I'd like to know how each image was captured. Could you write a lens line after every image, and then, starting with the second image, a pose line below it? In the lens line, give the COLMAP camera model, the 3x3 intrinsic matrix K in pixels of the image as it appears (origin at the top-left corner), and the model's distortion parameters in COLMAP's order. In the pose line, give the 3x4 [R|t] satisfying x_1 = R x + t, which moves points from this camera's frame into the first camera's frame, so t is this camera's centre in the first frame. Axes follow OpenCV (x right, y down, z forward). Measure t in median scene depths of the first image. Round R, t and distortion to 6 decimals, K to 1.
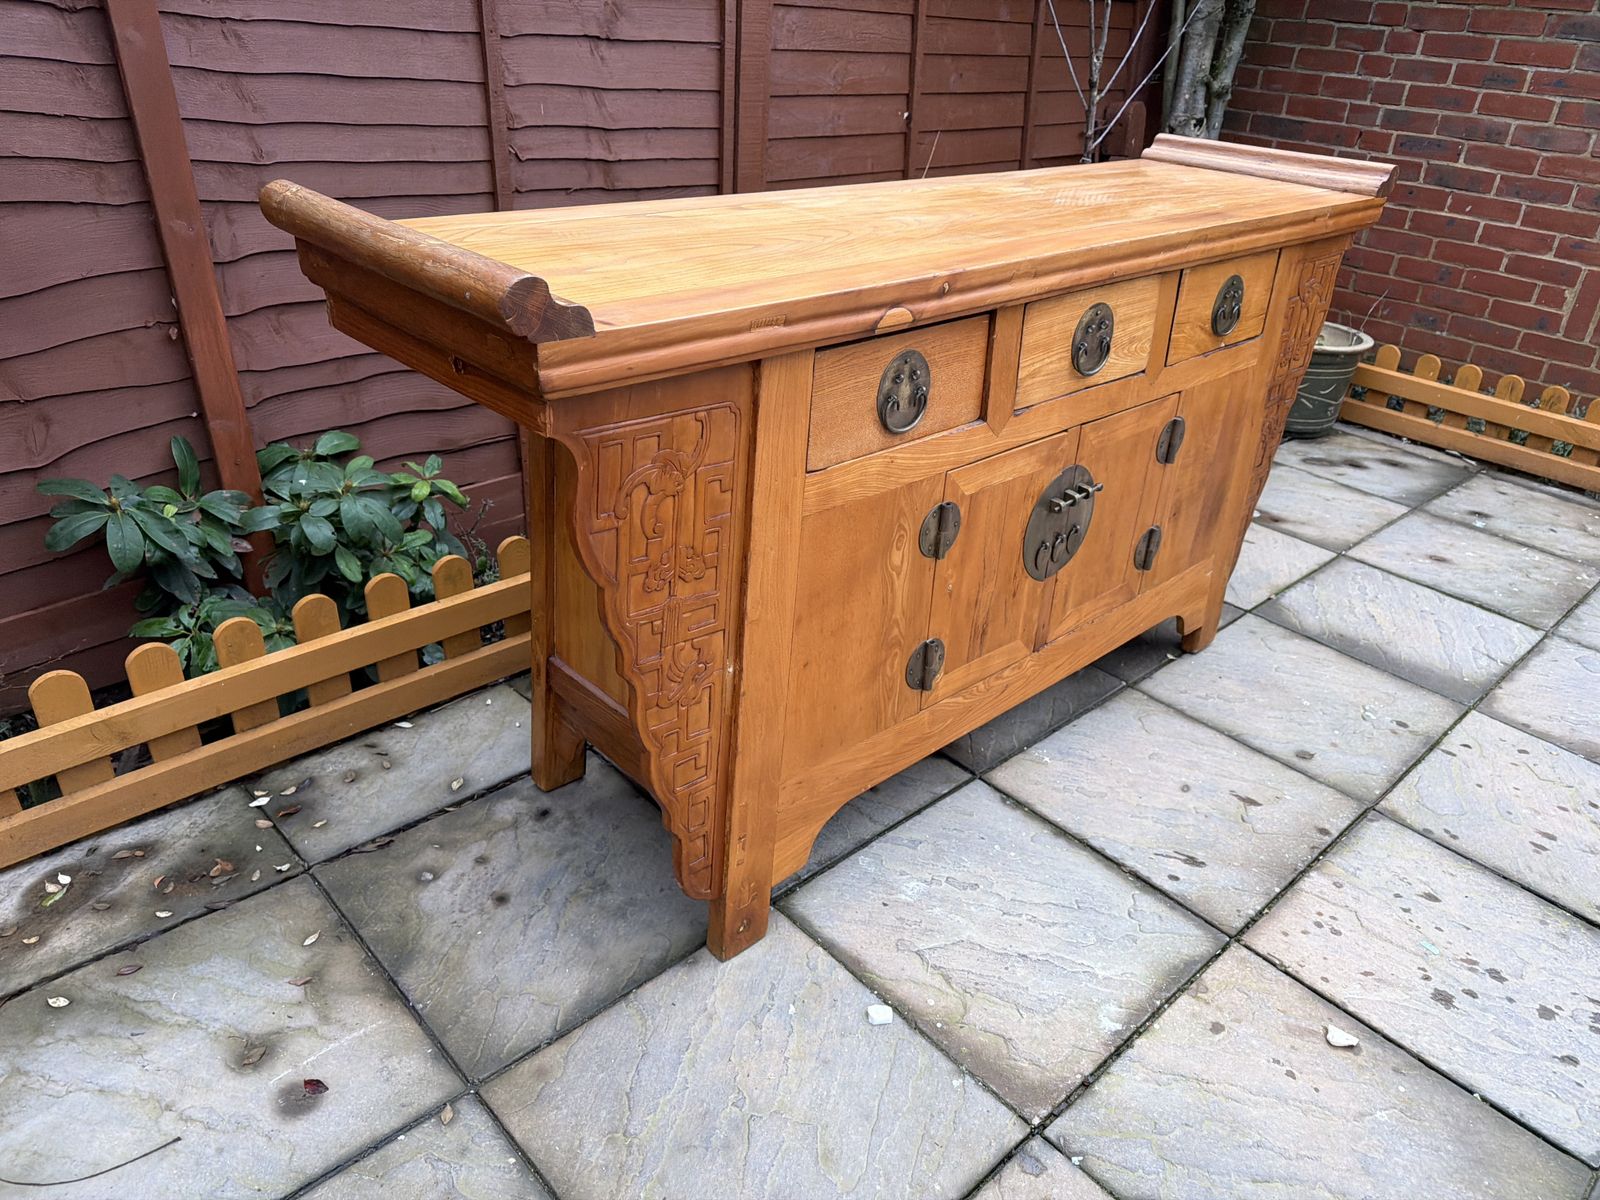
lens RADIAL K [[1137.2, 0, 806.5], [0, 1137.2, 589.2], [0, 0, 1]] dist [0.039672, -0.037569]
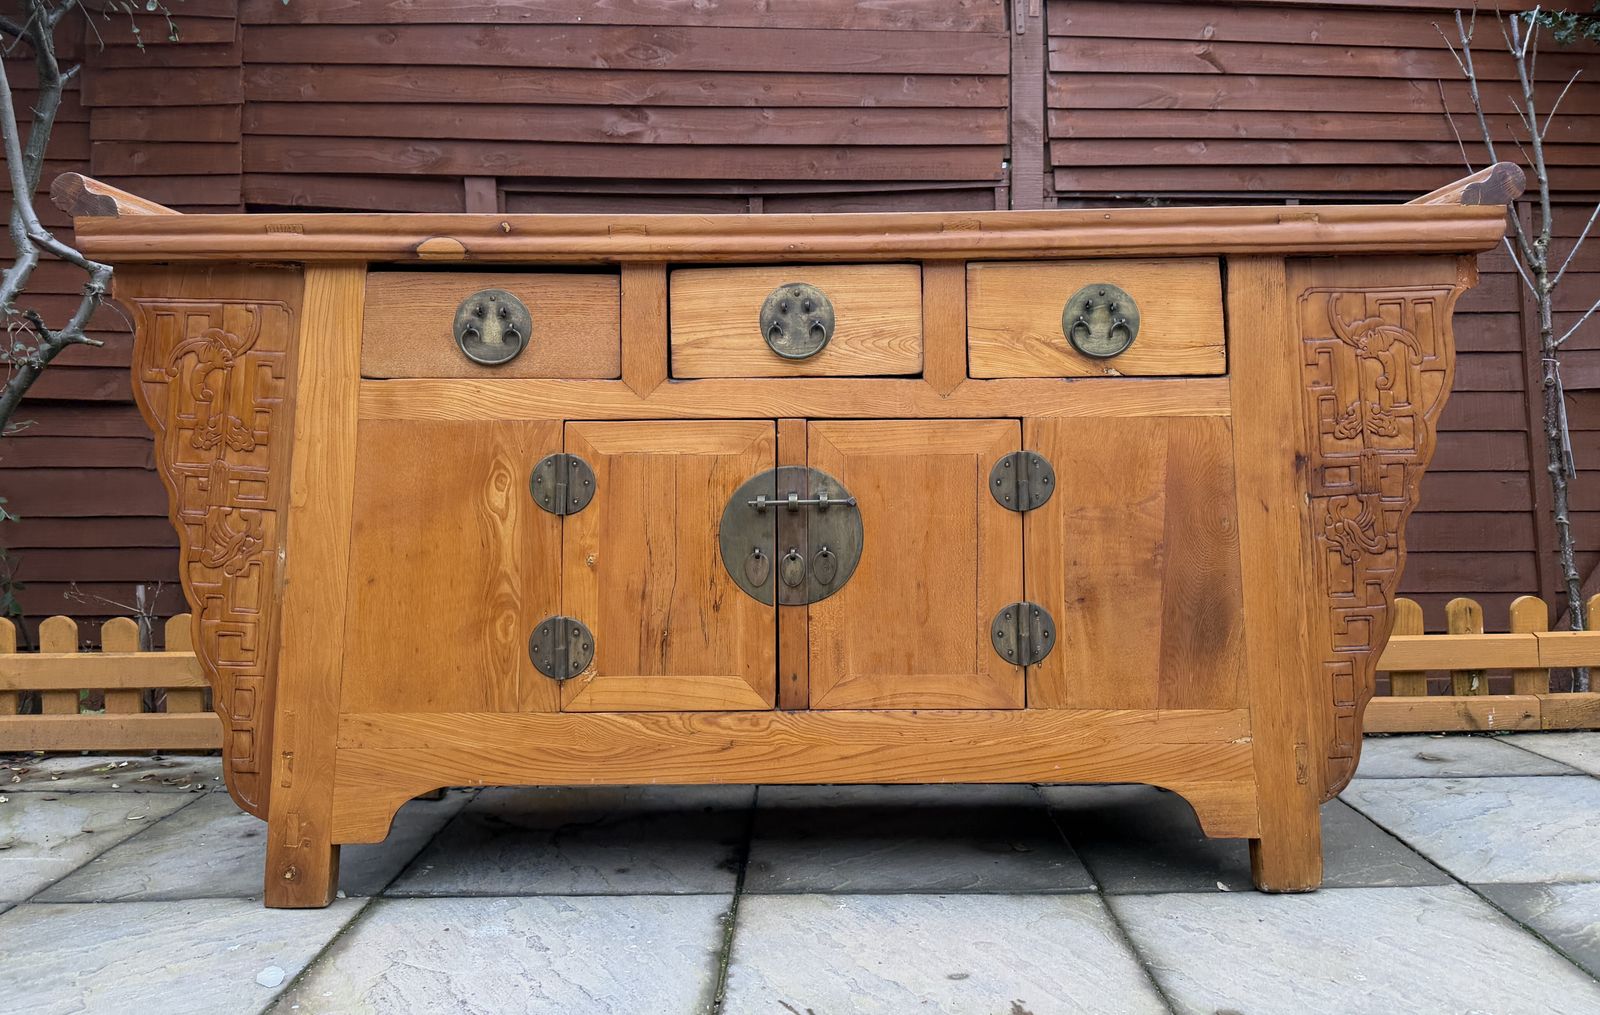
lens RADIAL K [[1169.6, 0, 804.8], [0, 1169.6, 435.5], [0, 0, 1]] dist [0.072312, -0.051686]
pose [[0.719873, -0.074939, -0.690048, 0.863492], [-0.275381, 0.881729, -0.383039, 0.212645], [0.637141, 0.465765, 0.614096, 0.451573]]
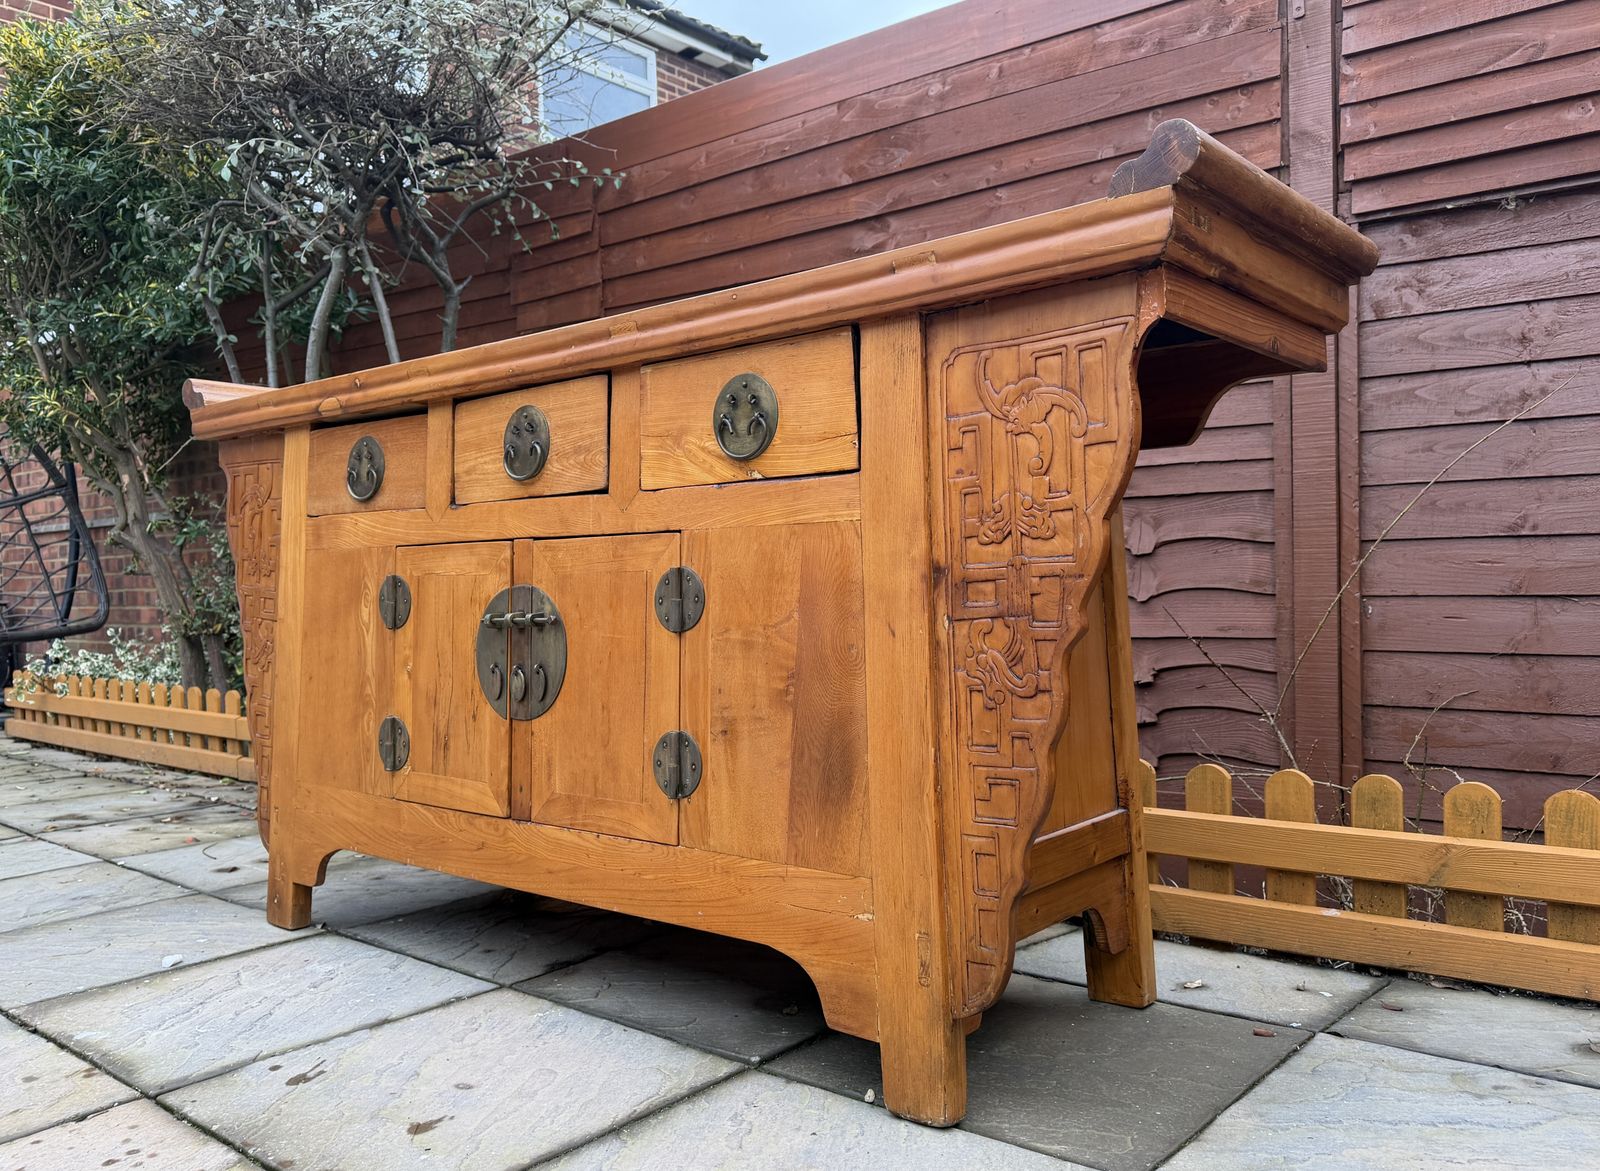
lens RADIAL K [[1254.5, 0, 802.7], [0, 1254.5, 593.3], [0, 0, 1]] dist [0.066118, -0.078383]
pose [[0.103805, -0.059717, -0.992803, 1.247142], [-0.442281, 0.891301, -0.099856, -0.102233], [0.890849, 0.449463, 0.066109, 1.145799]]
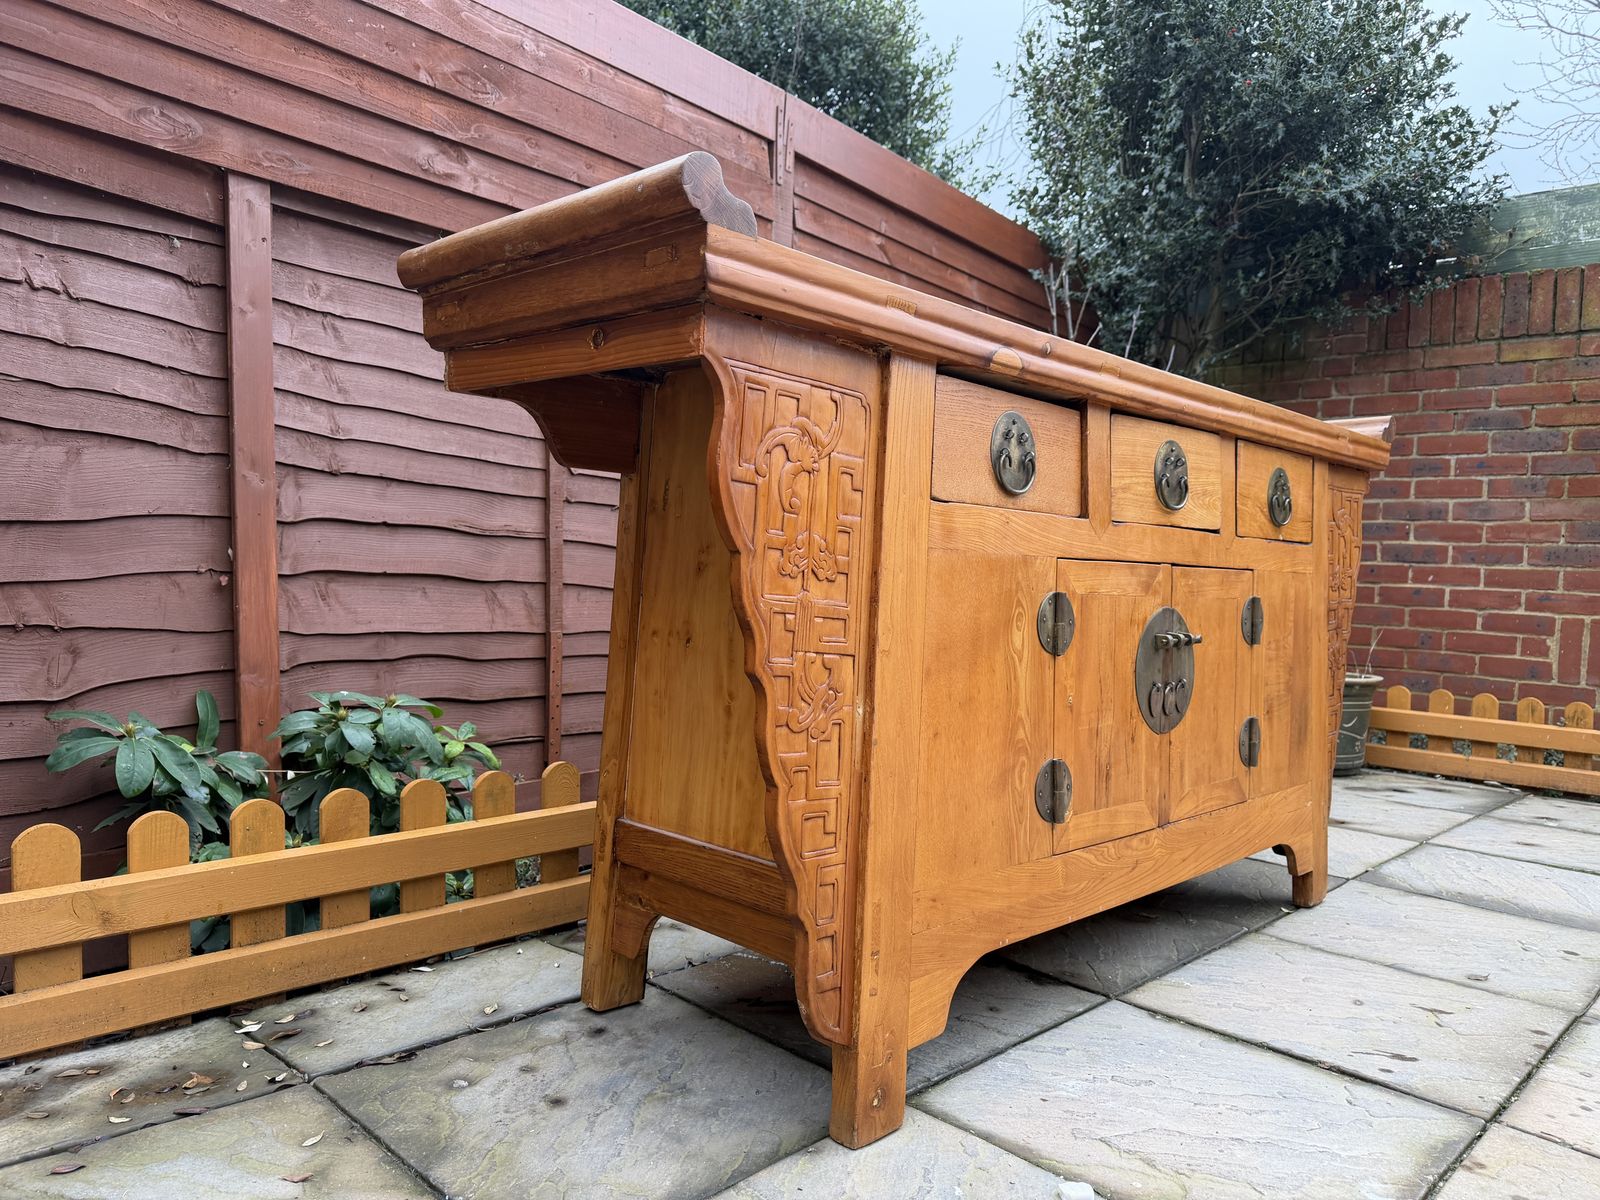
lens RADIAL K [[1137.2, 0, 800.2], [0, 1137.2, 601.4], [0, 0, 1]] dist [0.039672, -0.037569]
pose [[0.998862, -0.030804, 0.036411, -0.113830], [0.043698, 0.896961, -0.439945, 0.301552], [-0.019107, 0.441036, 0.897286, 0.140090]]
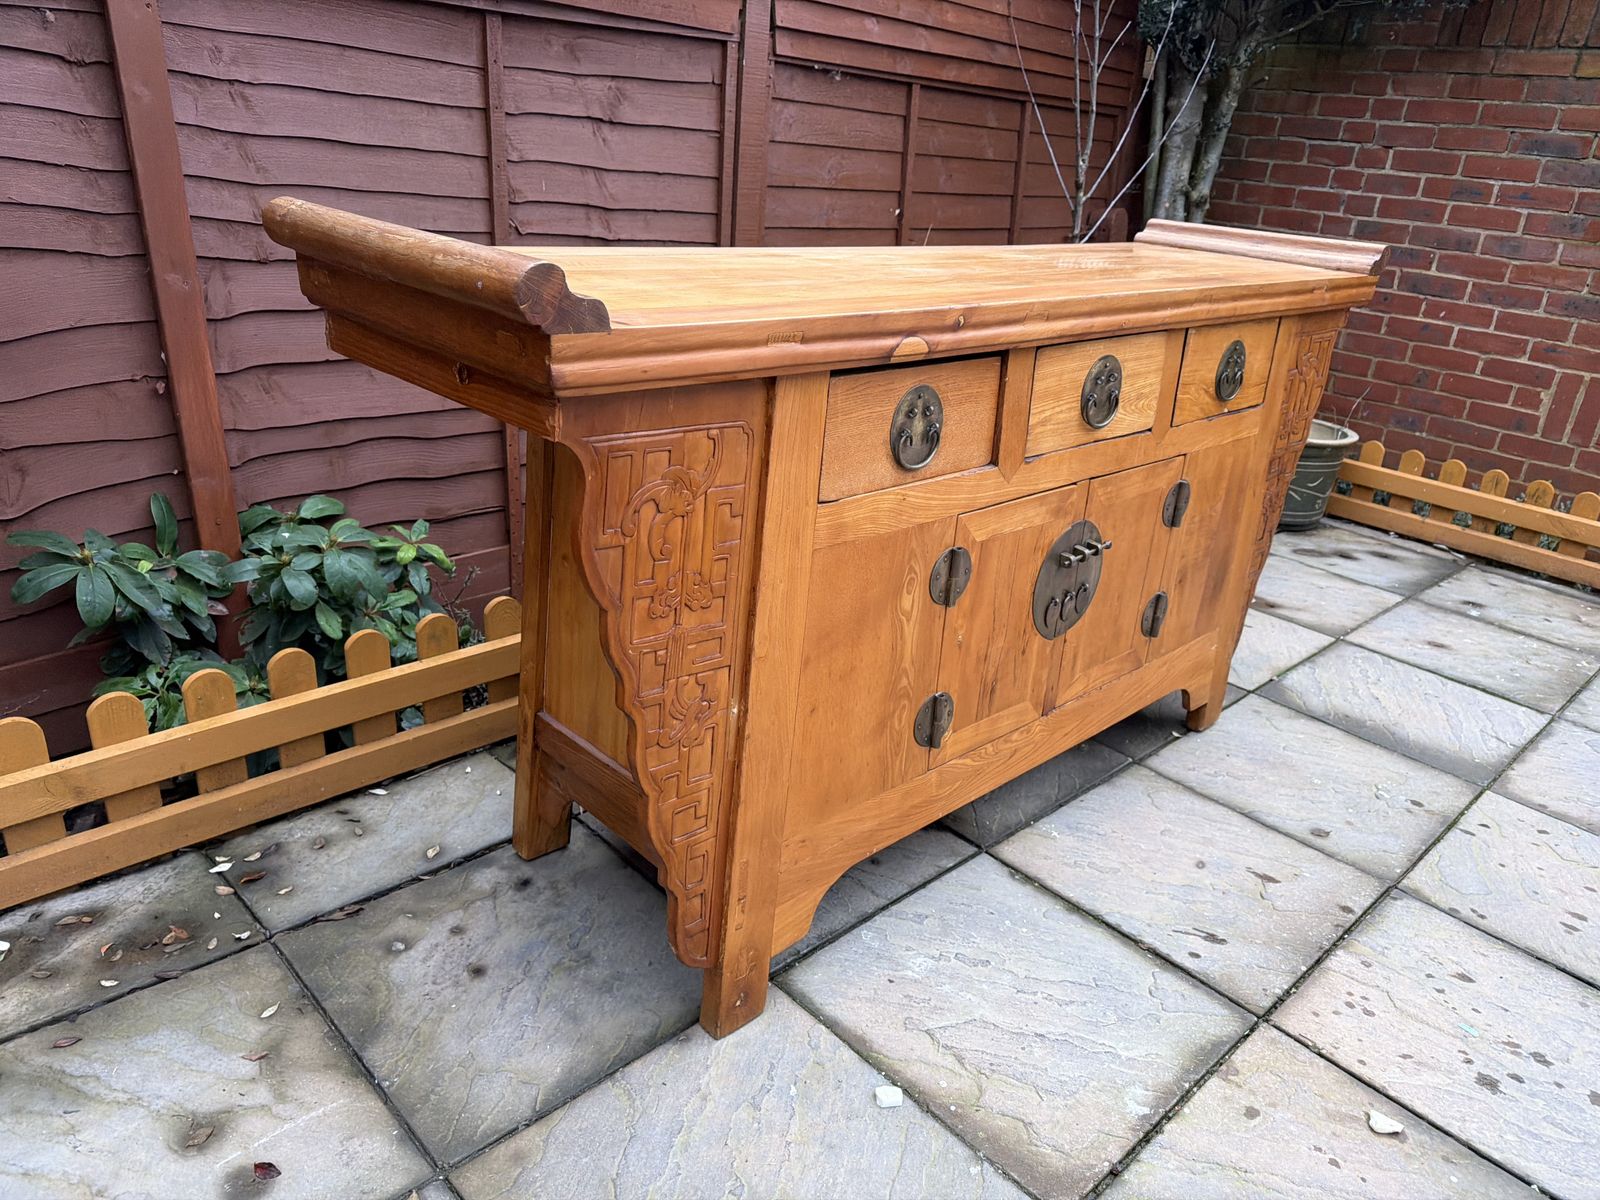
lens RADIAL K [[1137.2, 0, 806.5], [0, 1137.2, 589.9], [0, 0, 1]] dist [0.039672, -0.037569]
pose [[0.999733, 0.011386, 0.020100, -0.021807], [-0.009285, 0.994770, -0.101715, 0.053079], [-0.021153, 0.101501, 0.994610, 0.037854]]
